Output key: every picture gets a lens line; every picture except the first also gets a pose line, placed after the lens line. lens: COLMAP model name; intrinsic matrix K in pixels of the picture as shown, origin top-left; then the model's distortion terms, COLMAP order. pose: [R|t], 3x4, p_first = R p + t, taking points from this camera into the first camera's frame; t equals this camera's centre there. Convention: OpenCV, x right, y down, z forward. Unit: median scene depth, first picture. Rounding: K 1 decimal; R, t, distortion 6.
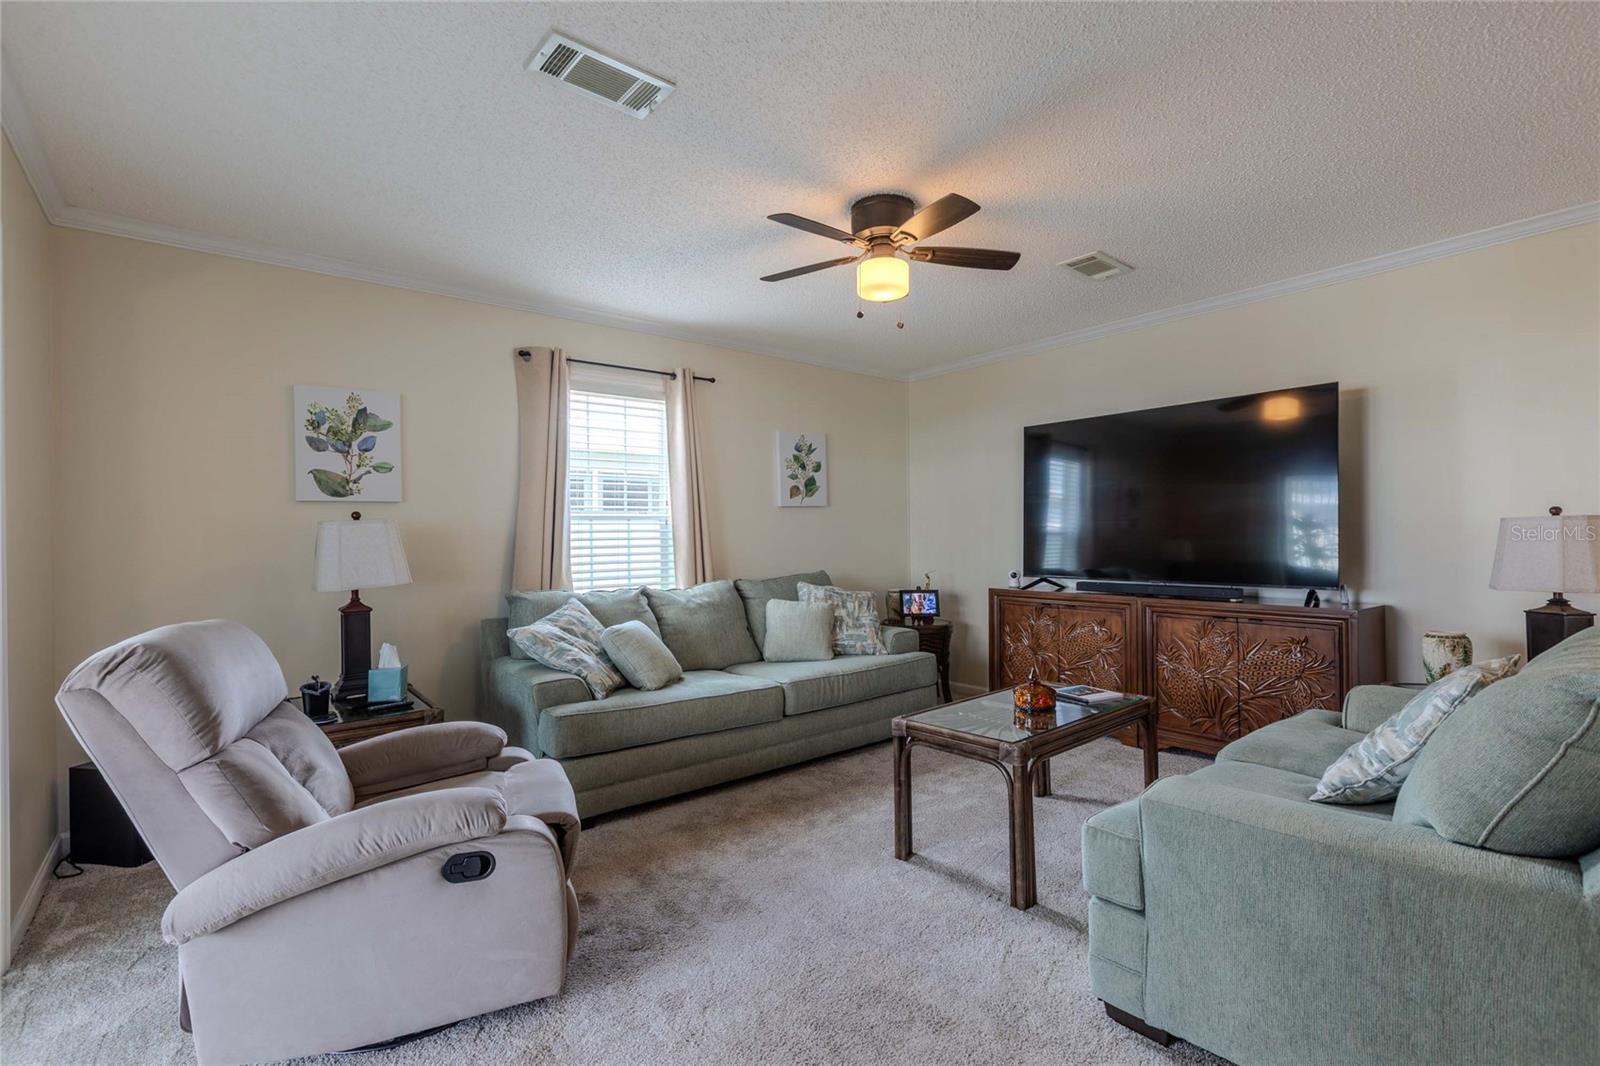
lens RADIAL K [[738.2, 0, 799.5], [0, 738.2, 535.5], [0, 0, 1]] dist [0.000162, 0.000288]
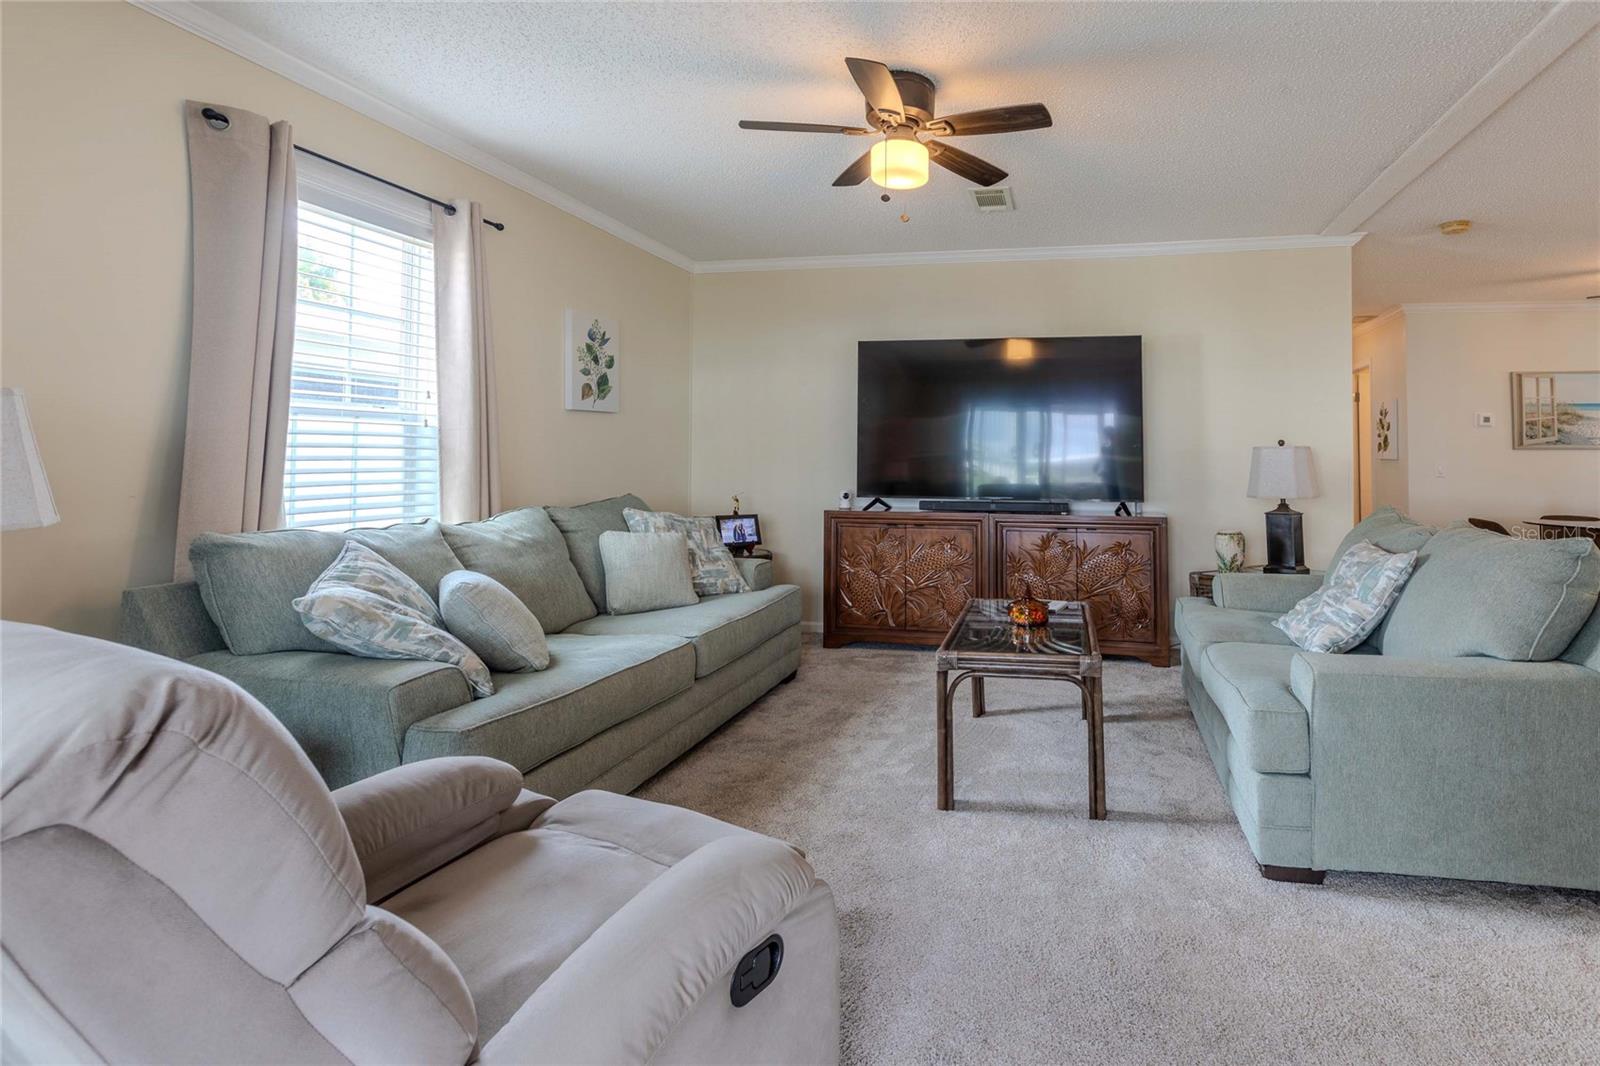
lens RADIAL K [[795.1, 0, 948.8], [0, 795.1, 423.1], [0, 0, 1]] dist [0.009460, -0.000066]
pose [[0.757390, 0.045795, 0.651354, -0.311424], [-0.016191, 0.998548, -0.051379, 0.012103], [-0.652762, 0.028368, 0.757032, 0.154062]]
